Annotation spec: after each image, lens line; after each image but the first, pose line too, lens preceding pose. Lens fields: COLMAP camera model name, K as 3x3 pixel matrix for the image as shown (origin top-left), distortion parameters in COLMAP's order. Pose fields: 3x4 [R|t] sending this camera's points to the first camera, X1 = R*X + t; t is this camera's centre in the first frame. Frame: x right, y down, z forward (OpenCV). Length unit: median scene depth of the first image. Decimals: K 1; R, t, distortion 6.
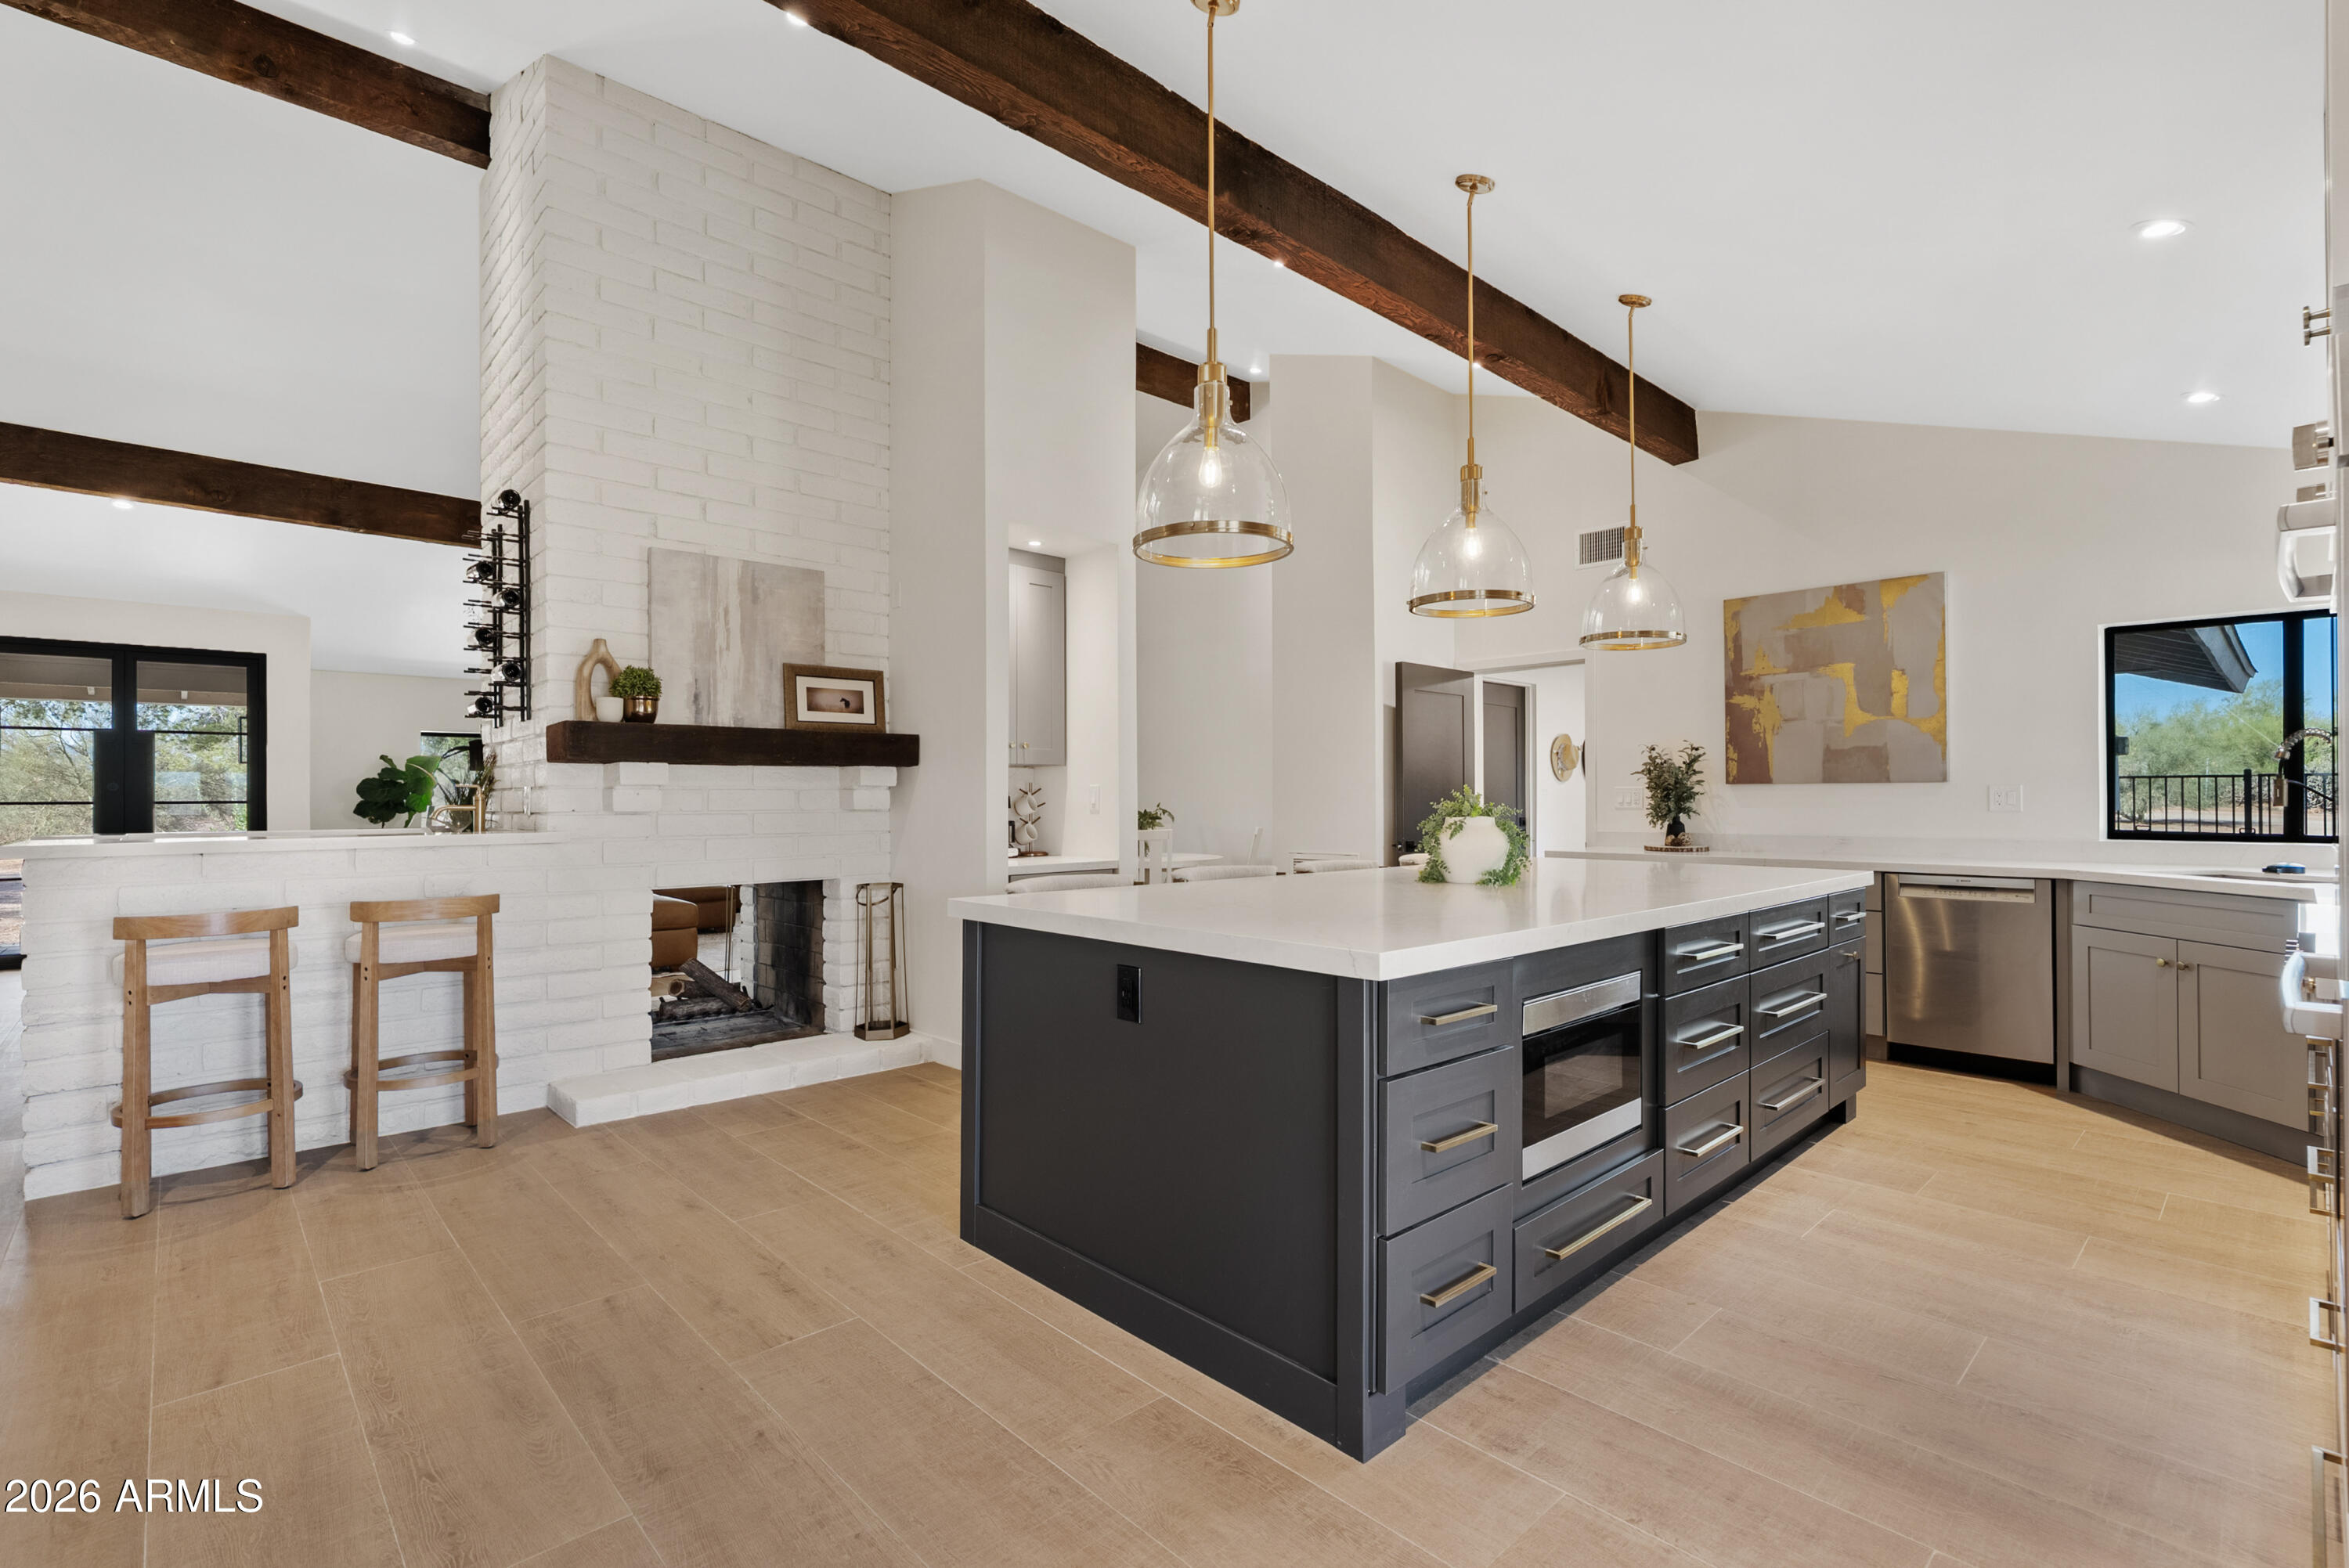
lens RADIAL K [[1084.1, 0, 1174.5], [0, 1084.1, 784.0], [0, 0, 1]] dist [-0.002517, 0.000384]
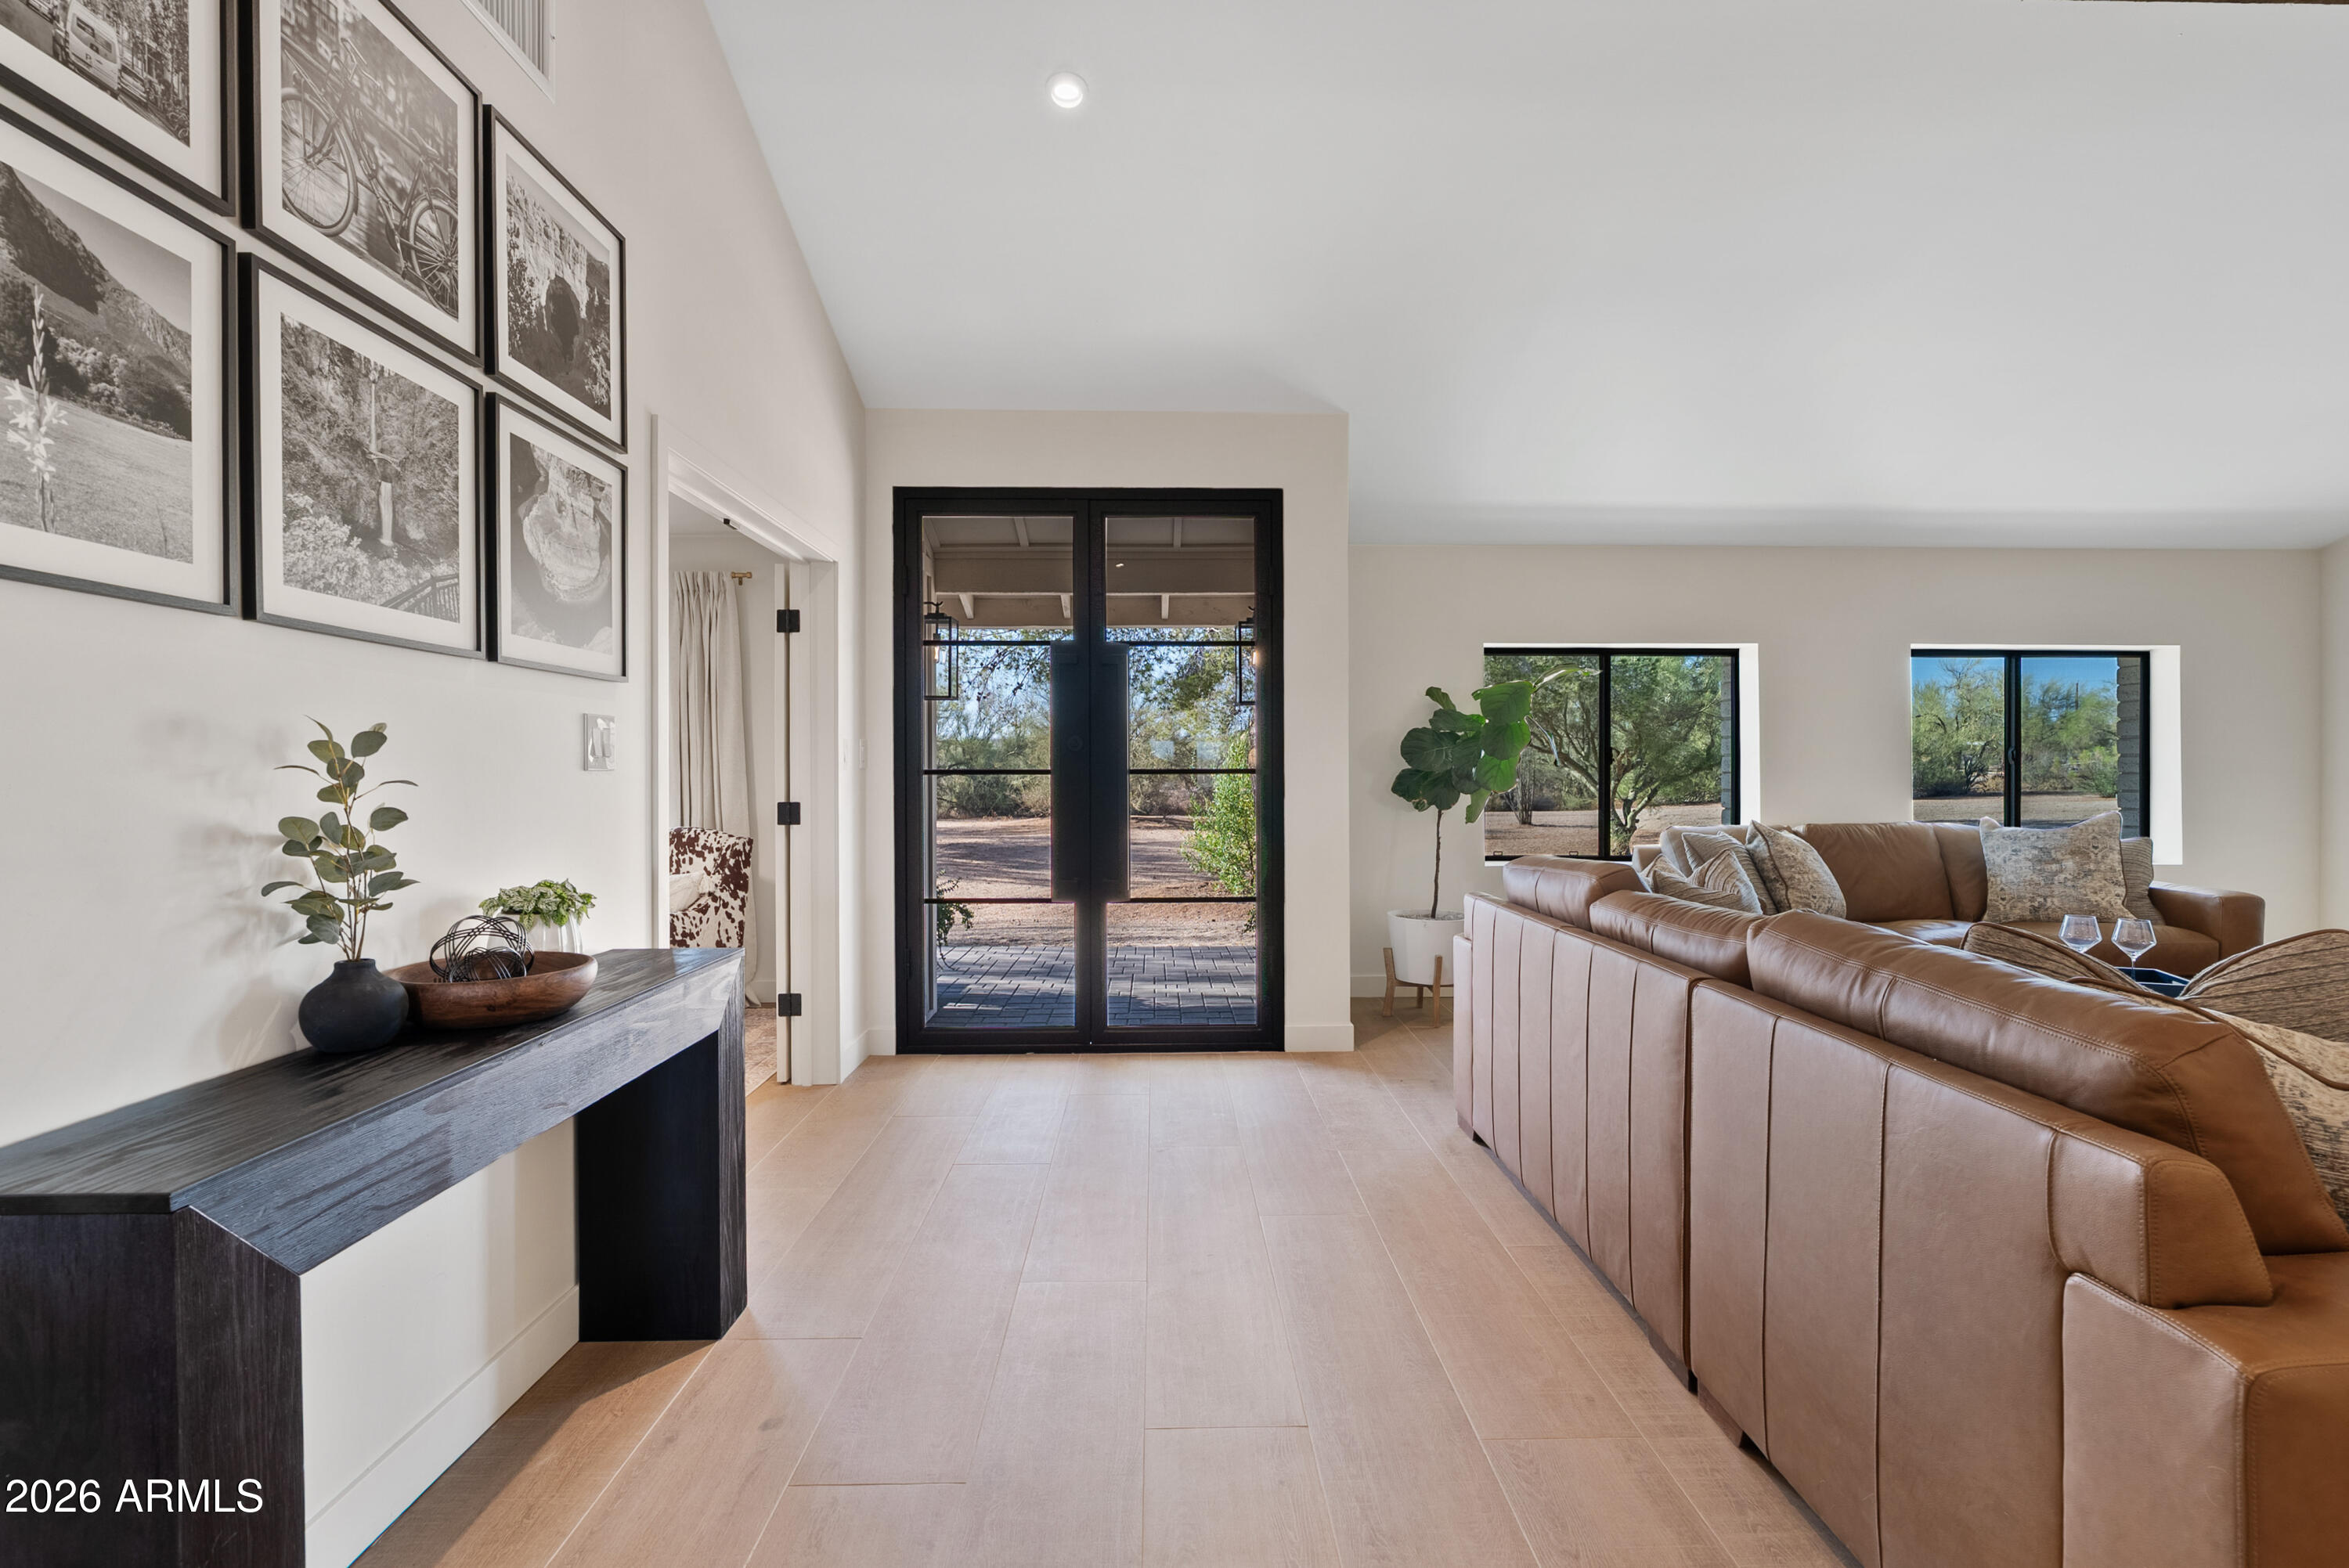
lens RADIAL K [[1084.1, 0, 1174.5], [0, 1084.1, 784.0], [0, 0, 1]] dist [-0.002517, 0.000384]
pose [[0.748280, 0.011524, -0.663283, -0.958310], [0.005184, 0.999717, 0.023217, 0.018949], [0.663363, -0.020811, 0.748009, 1.031256]]
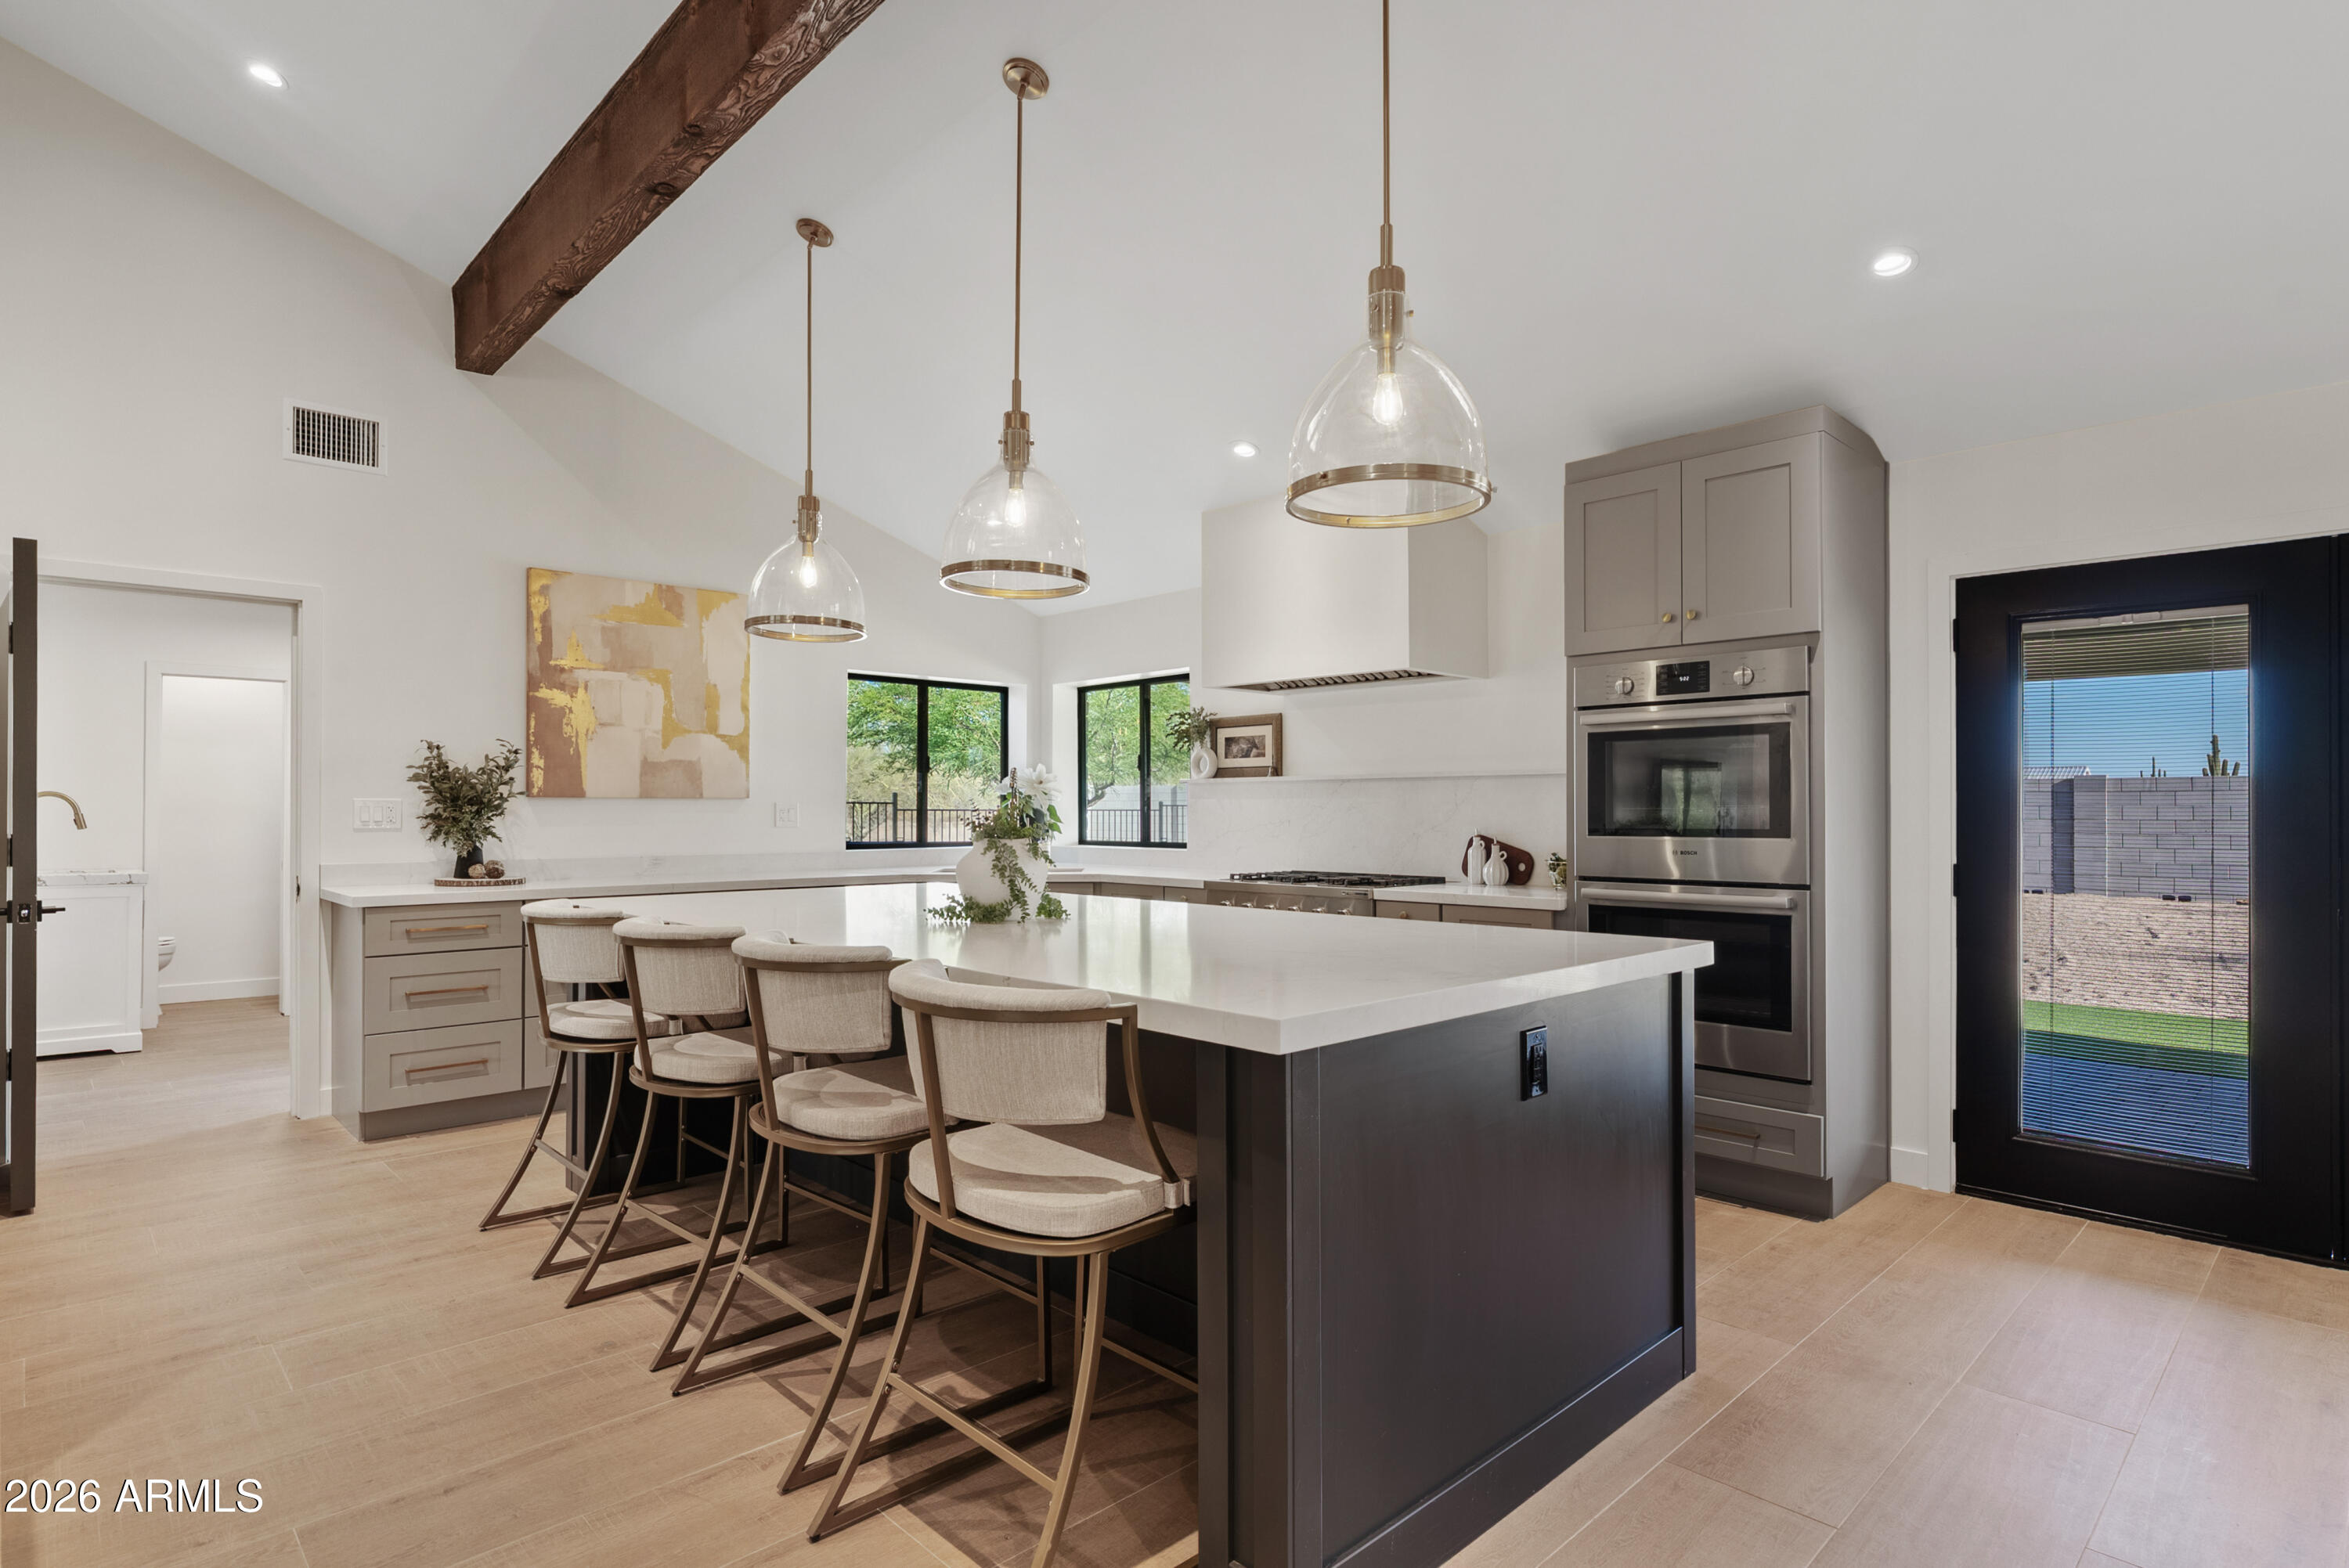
lens RADIAL K [[1203.0, 0, 1176.2], [0, 1203.0, 814.9], [0, 0, 1]] dist [0.000355, -0.000009]
pose [[-0.007031, 0.001067, 0.999975, -0.465564], [-0.012987, 0.999915, -0.001159, 0.009540], [-0.999891, -0.012995, -0.007016, 0.645775]]
